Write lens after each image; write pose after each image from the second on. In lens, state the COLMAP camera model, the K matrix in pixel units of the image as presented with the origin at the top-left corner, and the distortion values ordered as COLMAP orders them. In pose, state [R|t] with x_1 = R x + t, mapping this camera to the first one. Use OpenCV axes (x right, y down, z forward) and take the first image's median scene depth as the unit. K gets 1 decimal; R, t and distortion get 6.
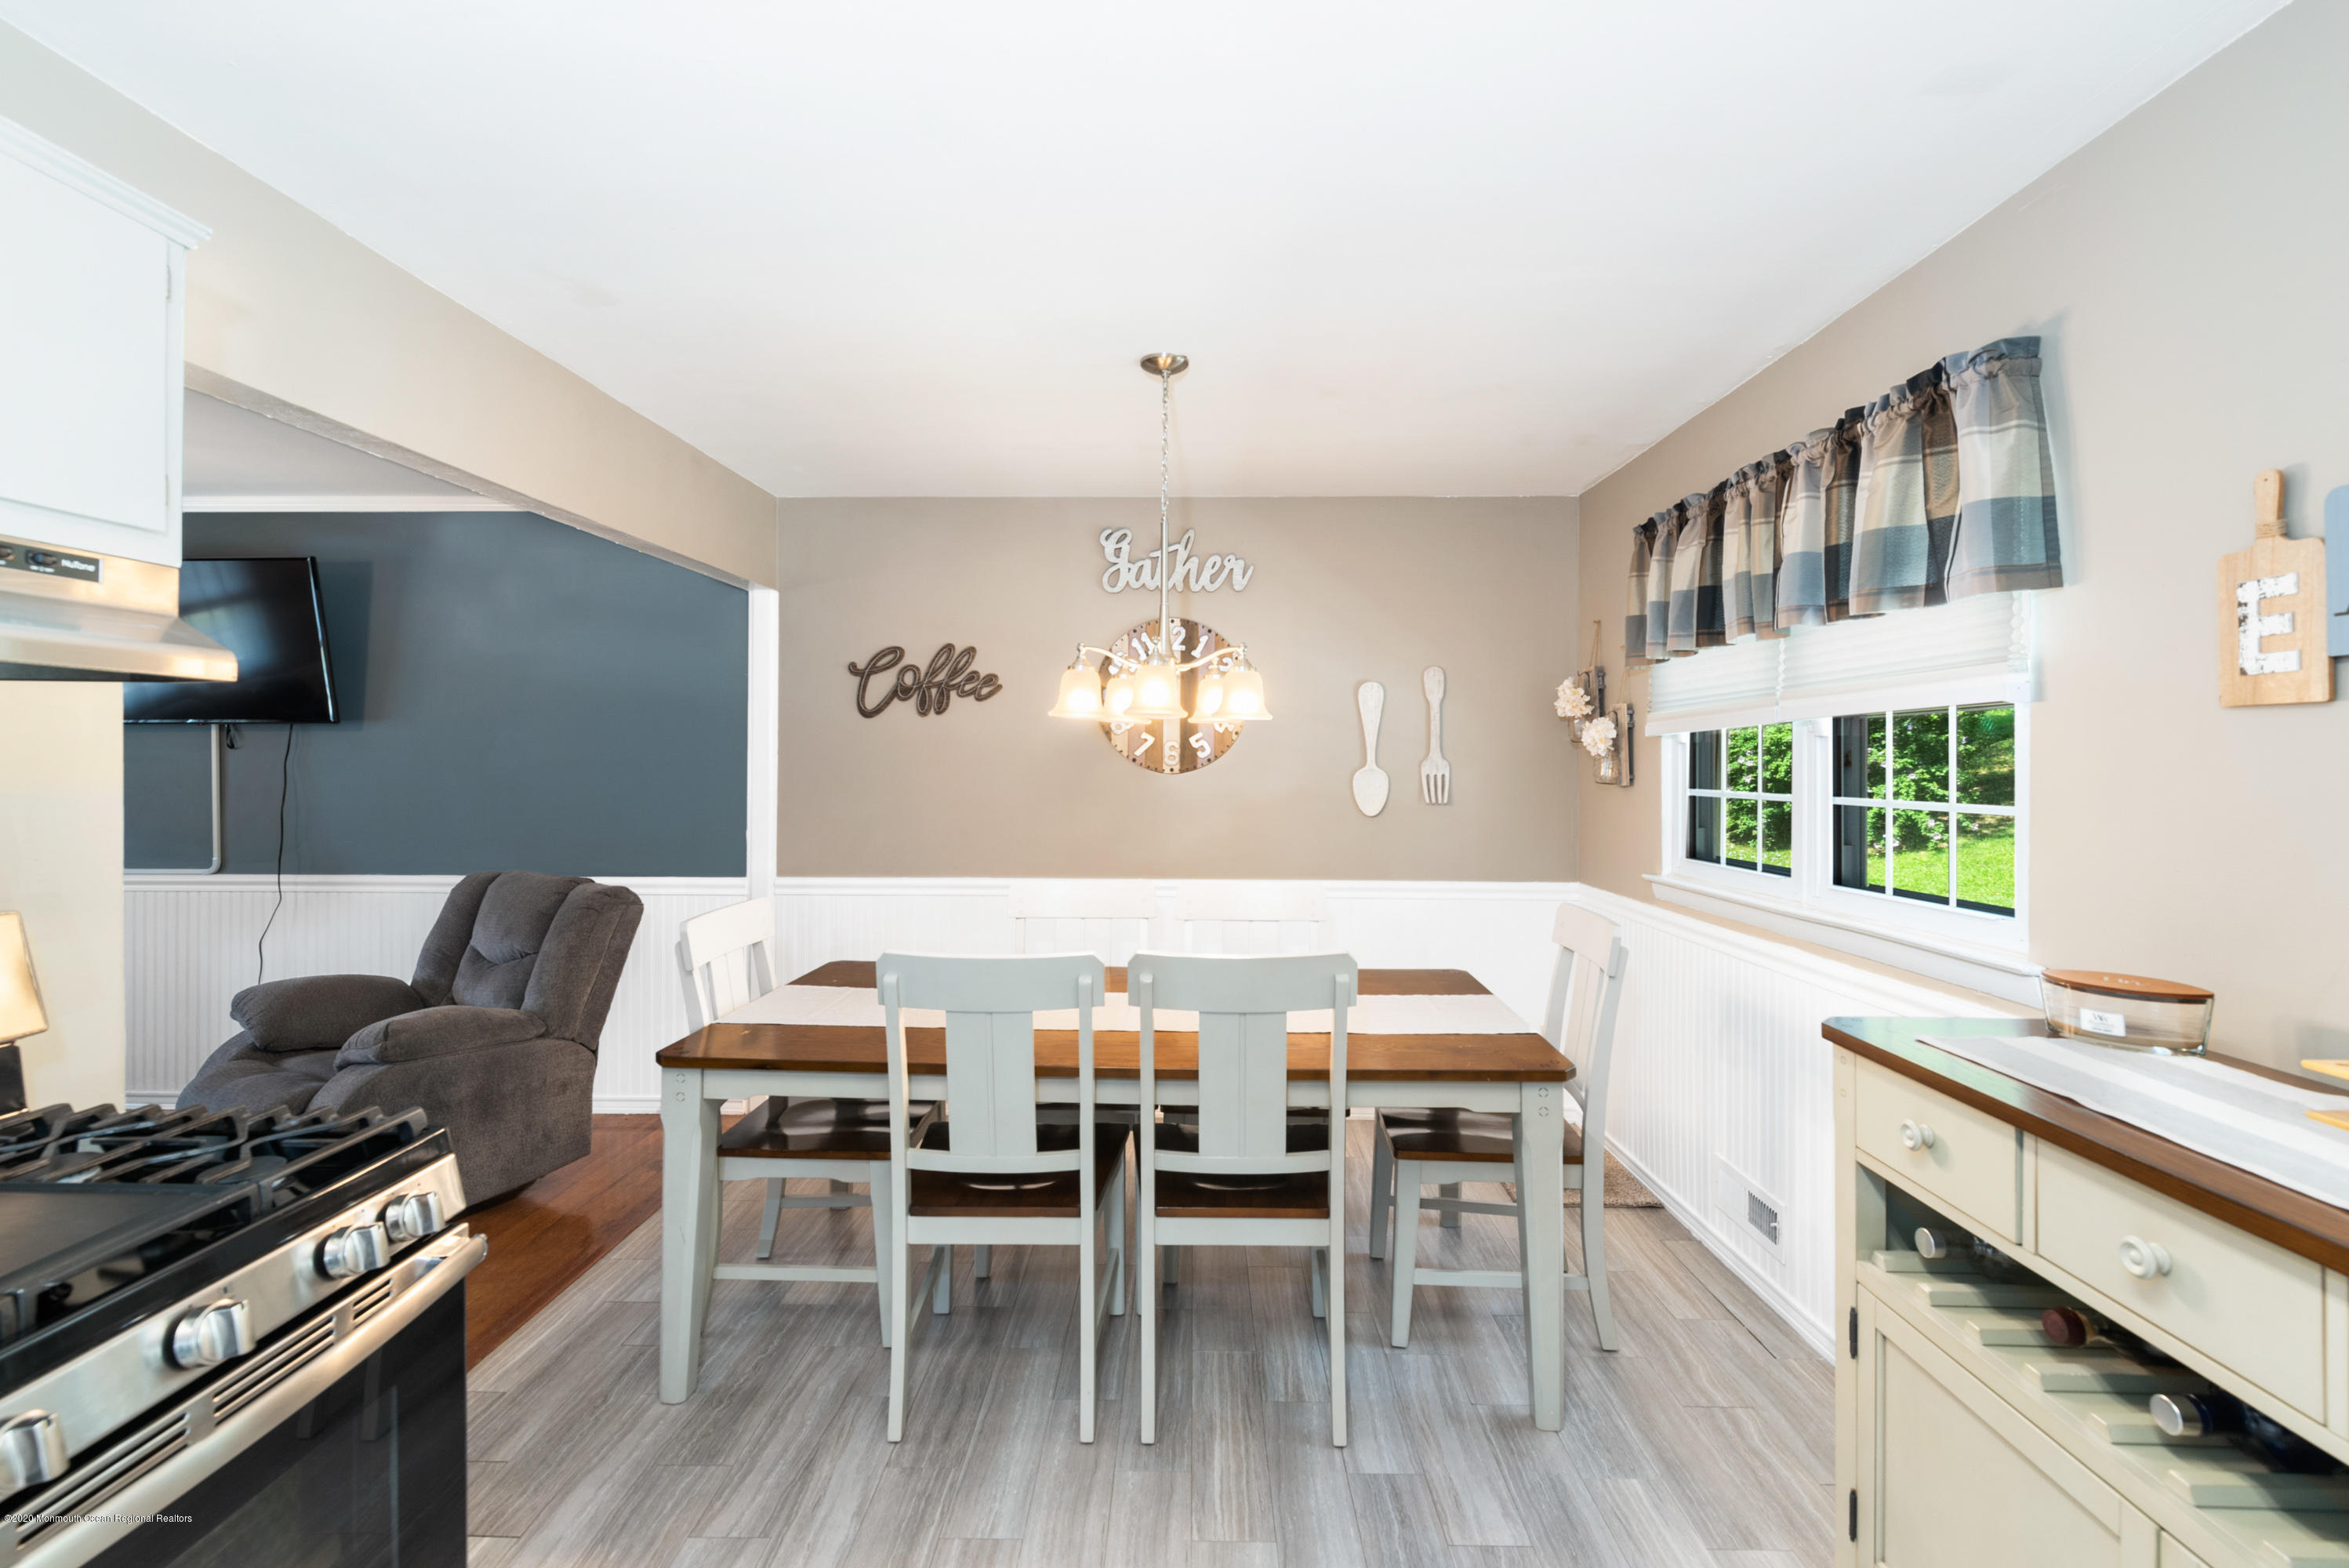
lens RADIAL K [[1013.4, 0, 1162.0], [0, 1013.4, 774.6], [0, 0, 1]] dist [0.001767, 0.000023]
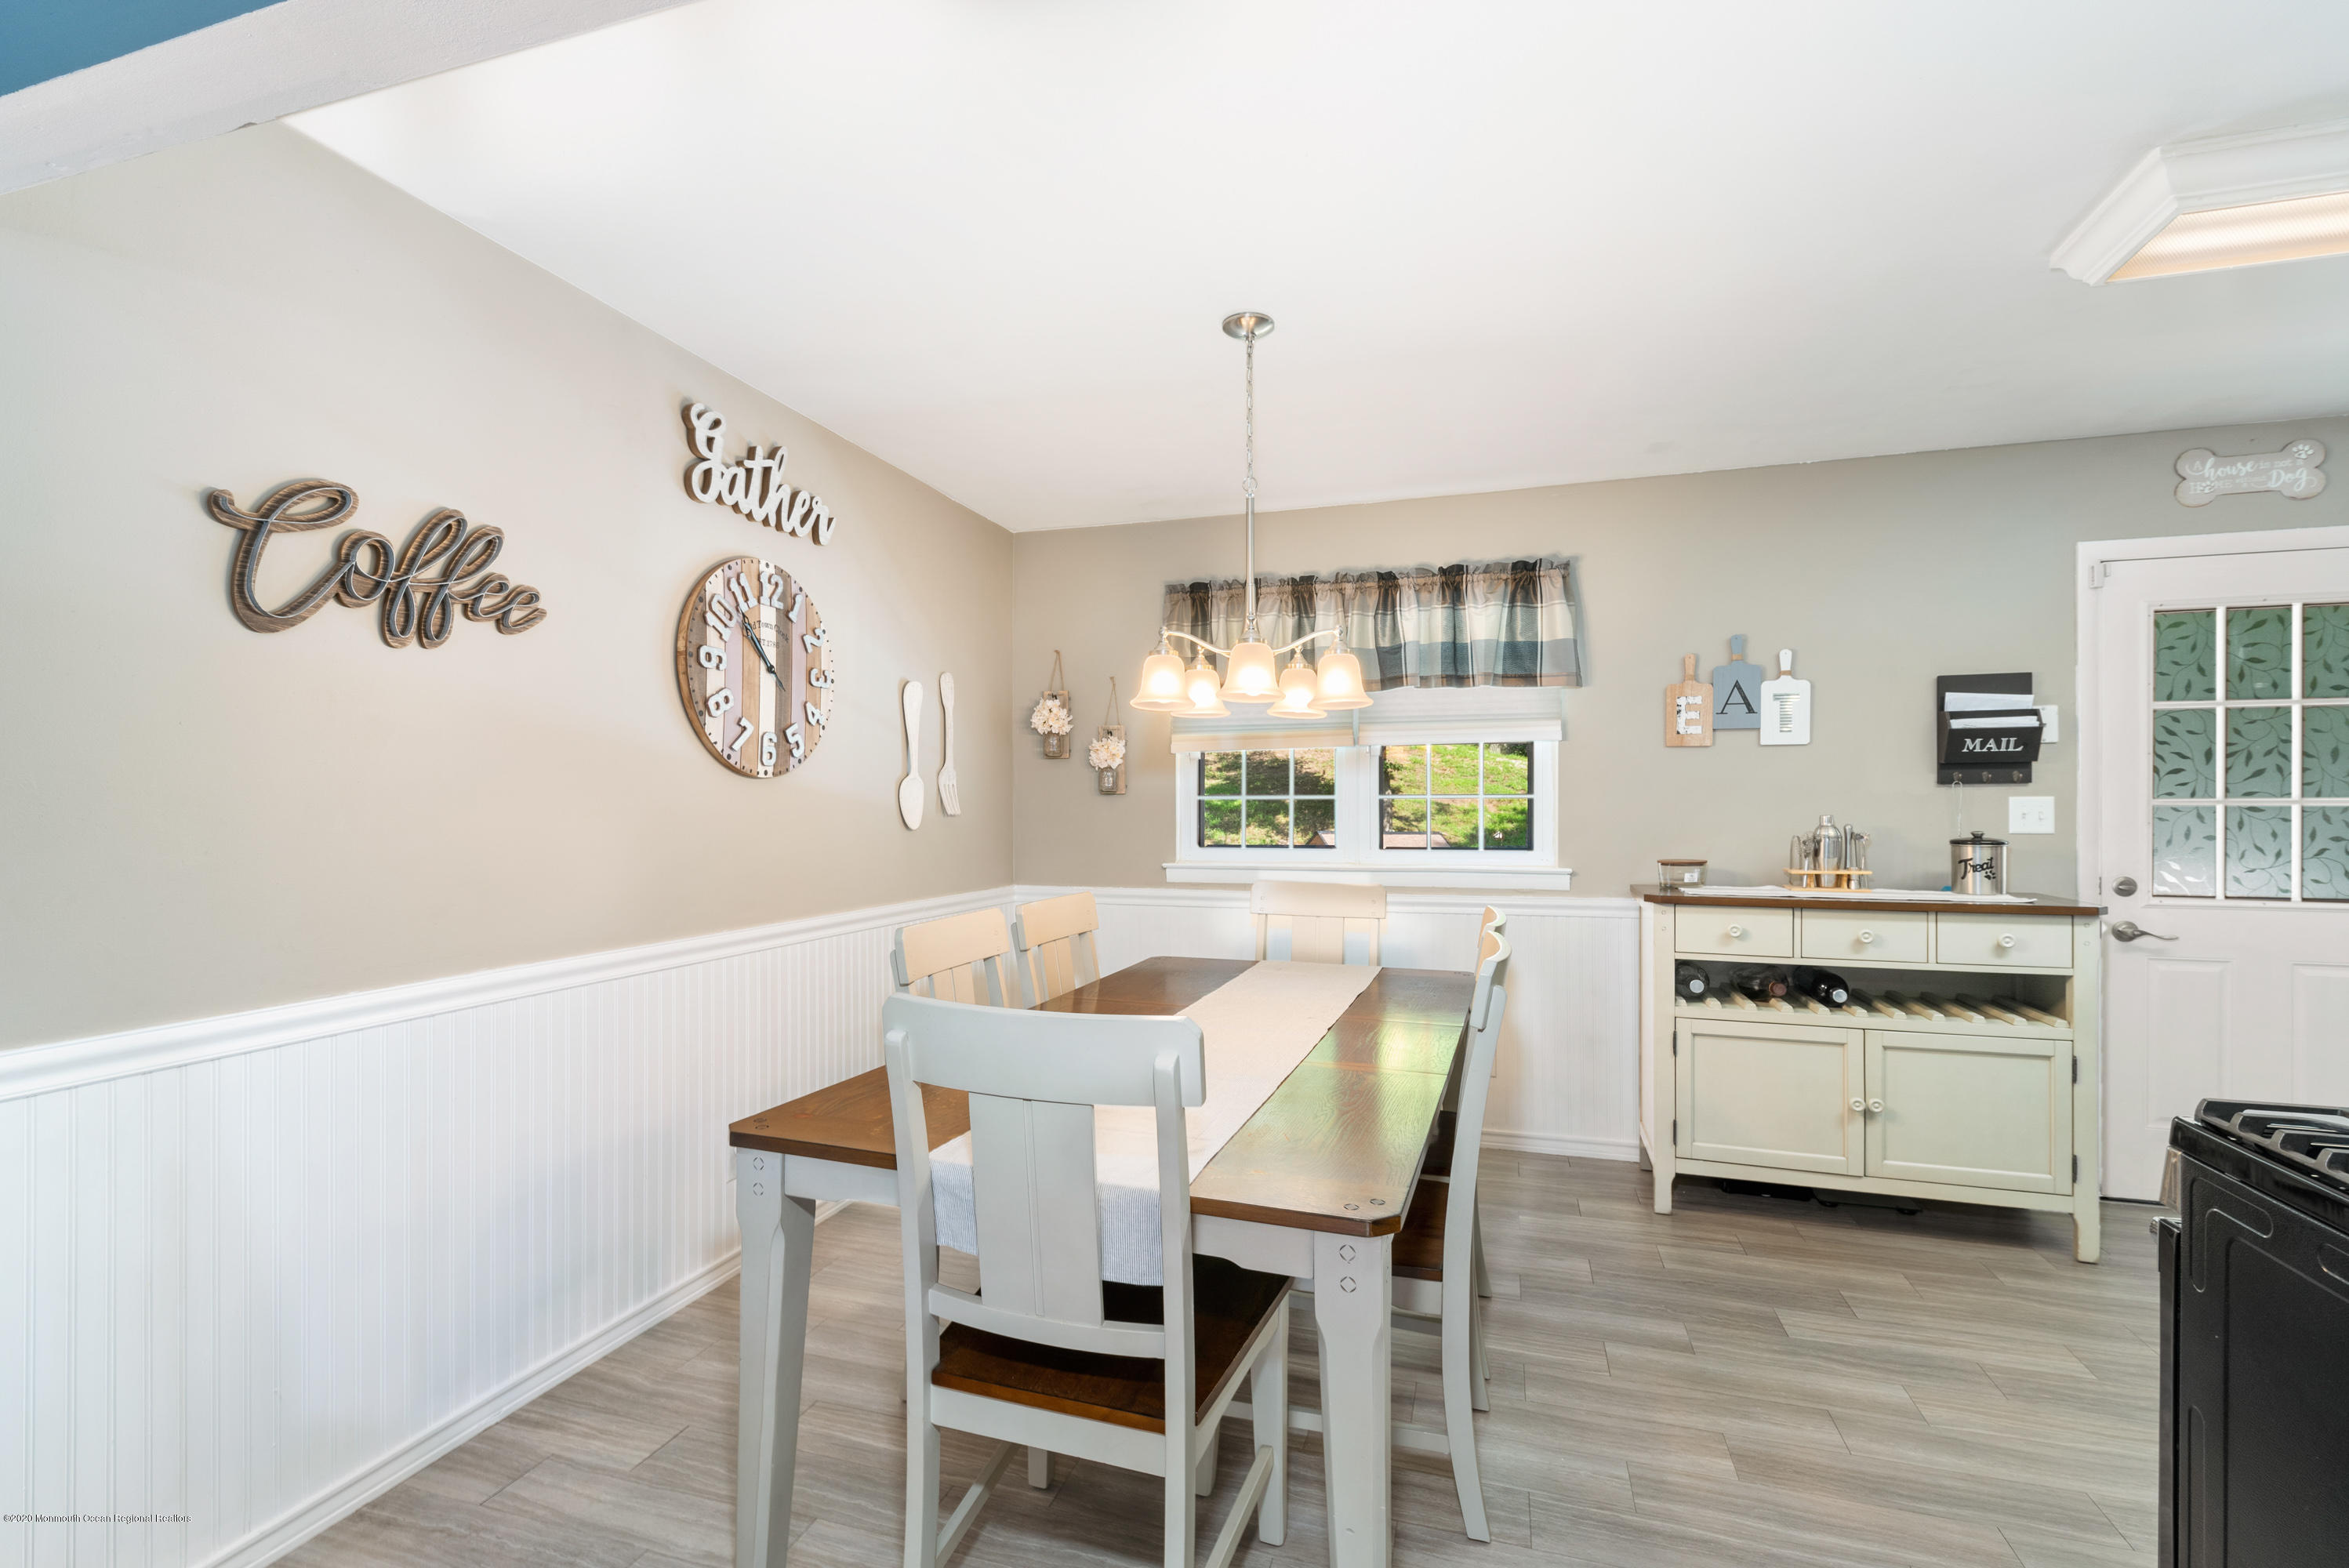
lens RADIAL K [[1033.4, 0, 1172.6], [0, 1033.4, 817.6], [0, 0, 1]] dist [0.000307, 0.000013]
pose [[0.293636, -0.009745, 0.955868, -0.606590], [0.012378, 0.999903, 0.006391, 0.026270], [-0.955837, 0.009956, 0.293728, 0.512054]]
